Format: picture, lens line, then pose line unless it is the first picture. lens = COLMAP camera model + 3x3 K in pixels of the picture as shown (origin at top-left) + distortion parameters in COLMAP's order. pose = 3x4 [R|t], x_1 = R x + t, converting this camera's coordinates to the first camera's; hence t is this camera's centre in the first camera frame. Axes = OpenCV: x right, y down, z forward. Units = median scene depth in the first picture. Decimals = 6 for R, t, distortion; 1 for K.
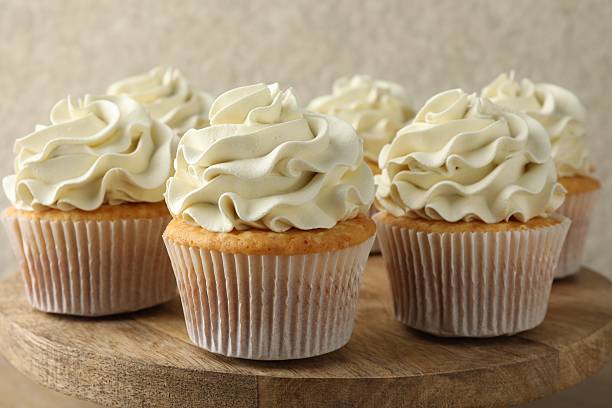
lens RADIAL K [[1003.4, 0, 306.0], [0, 1003.4, 204.0], [0, 0, 1]] dist [-0.029397, 0.111809]
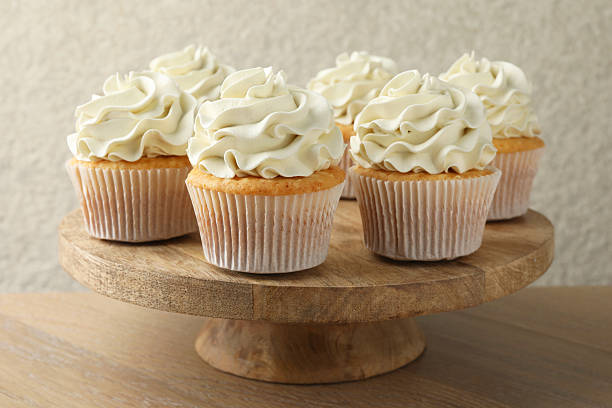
lens RADIAL K [[1003.4, 0, 306.0], [0, 1003.4, 204.0], [0, 0, 1]] dist [-0.029397, 0.111809]
pose [[0.998354, 0.011032, -0.056287, 0.090990], [-0.008330, 0.998812, 0.048010, -0.003125], [0.056750, -0.047462, 0.997260, -0.318518]]
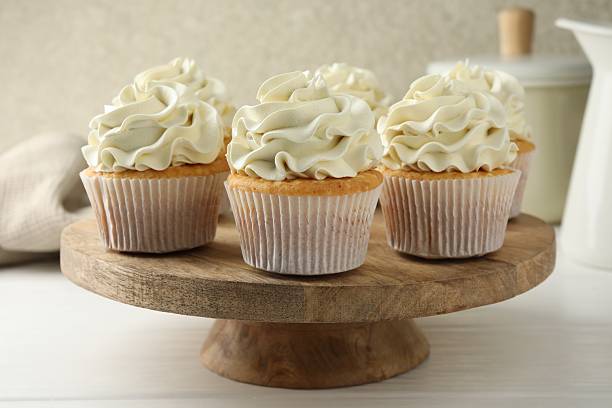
lens RADIAL K [[1003.4, 0, 306.0], [0, 1003.4, 204.0], [0, 0, 1]] dist [-0.029397, 0.111809]
pose [[0.995340, -0.022403, 0.093792, -0.157251], [0.020924, 0.999641, 0.016719, 0.033952], [-0.094133, -0.014678, 0.995451, -0.326859]]
